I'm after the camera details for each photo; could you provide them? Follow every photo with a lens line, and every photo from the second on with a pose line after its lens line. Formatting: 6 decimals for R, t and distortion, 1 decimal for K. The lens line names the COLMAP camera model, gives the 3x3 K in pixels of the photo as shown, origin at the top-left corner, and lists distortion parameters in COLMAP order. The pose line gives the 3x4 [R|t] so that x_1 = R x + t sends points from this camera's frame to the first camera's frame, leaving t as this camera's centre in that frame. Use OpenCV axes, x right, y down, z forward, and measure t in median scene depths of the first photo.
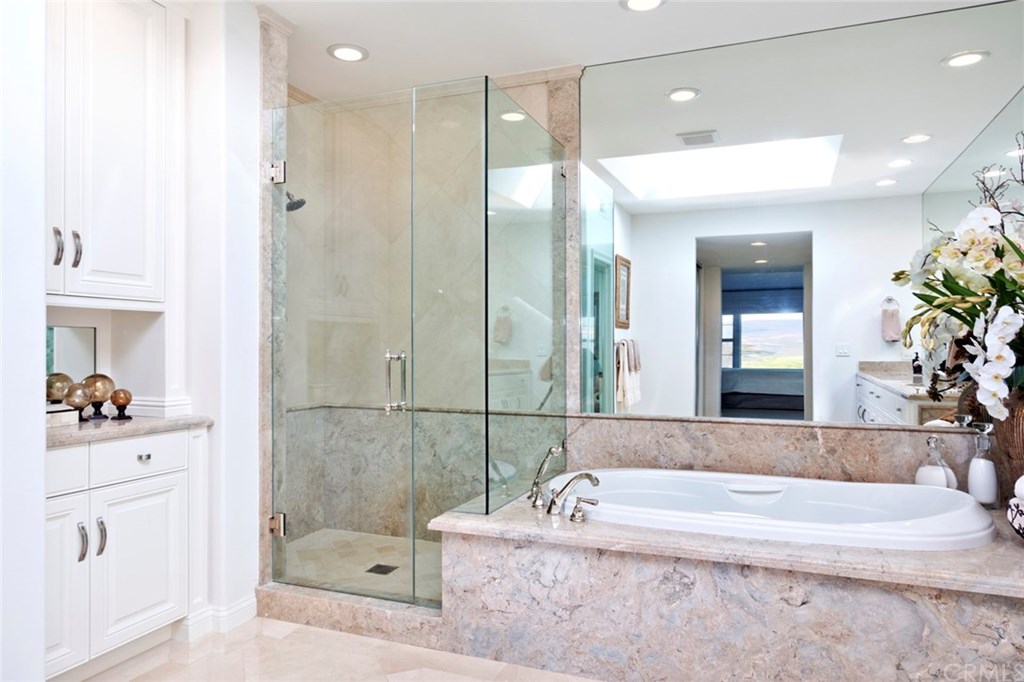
lens RADIAL K [[668.7, 0, 495.9], [0, 668.7, 341.6], [0, 0, 1]] dist [-0.004948, -0.002946]
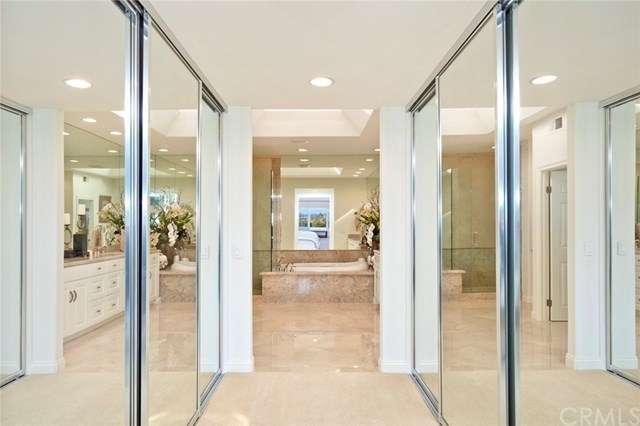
lens RADIAL K [[417.9, 0, 309.9], [0, 417.9, 213.4], [0, 0, 1]] dist [-0.004948, -0.002946]
pose [[0.923120, 0.001687, 0.384508, -0.854571], [0.005296, 0.999840, -0.017100, -0.078058], [-0.384475, 0.017821, 0.922963, -1.684049]]
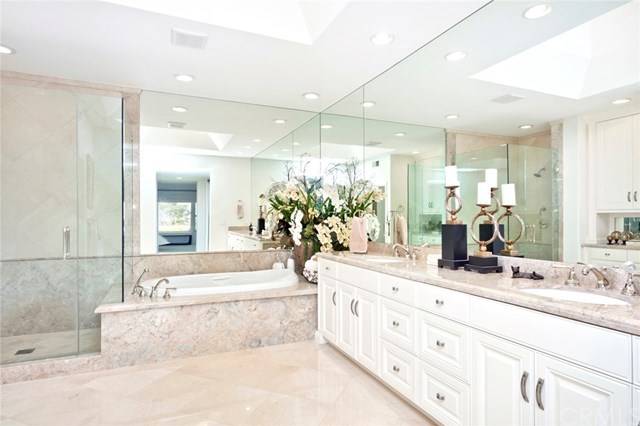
lens RADIAL K [[359.1, 0, 318.5], [0, 359.1, 221.1], [0, 0, 1]] dist [0.000672, 0.000997]
pose [[0.685484, -0.003963, 0.728077, -0.431031], [-0.008306, 0.999878, 0.013262, -0.023500], [-0.728041, -0.015138, 0.685367, -0.256452]]
